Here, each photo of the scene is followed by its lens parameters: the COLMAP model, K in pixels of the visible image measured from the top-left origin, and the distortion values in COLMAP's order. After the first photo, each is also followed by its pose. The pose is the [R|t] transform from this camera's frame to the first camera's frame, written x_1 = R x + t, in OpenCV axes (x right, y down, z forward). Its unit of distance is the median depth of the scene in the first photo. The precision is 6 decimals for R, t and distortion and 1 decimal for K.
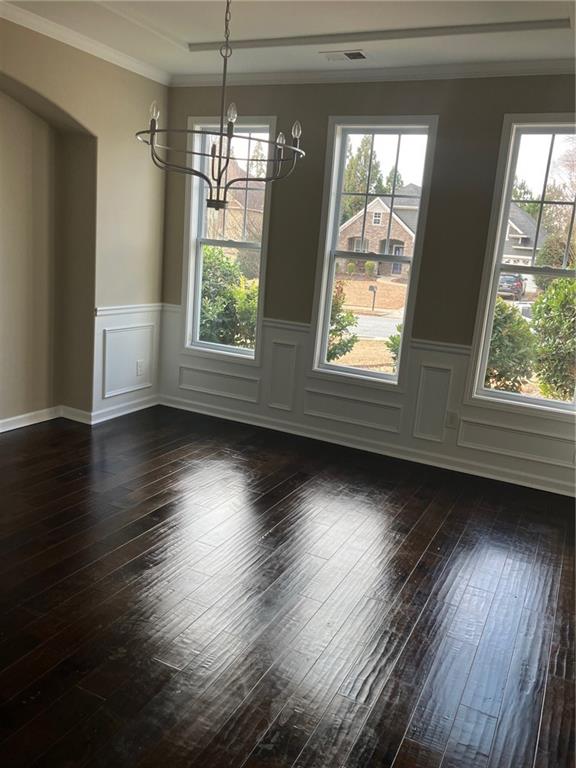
lens RADIAL K [[648.6, 0, 288.0], [0, 648.6, 385.6], [0, 0, 1]] dist [0.023022, 0.018491]
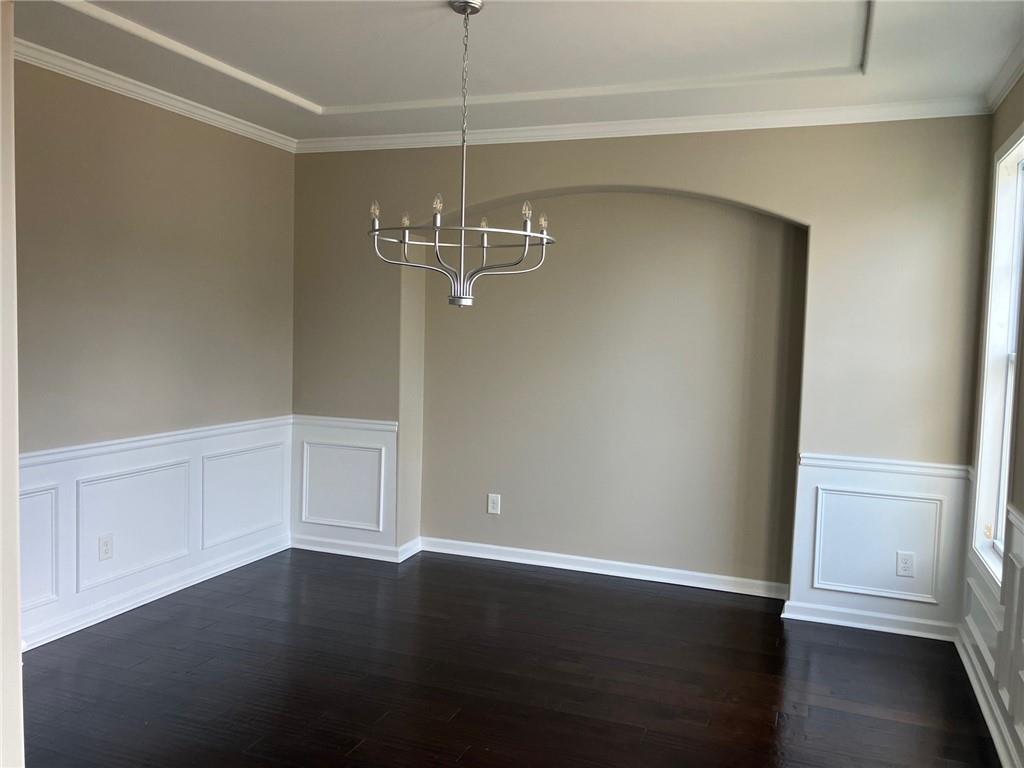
lens RADIAL K [[864.8, 0, 511.6], [0, 864.8, 382.8], [0, 0, 1]] dist [0.023022, 0.018491]
pose [[0.090715, -0.011649, -0.995809, 0.624109], [-0.233025, 0.971924, -0.032597, -0.089496], [0.968230, 0.235006, 0.085454, 0.590690]]
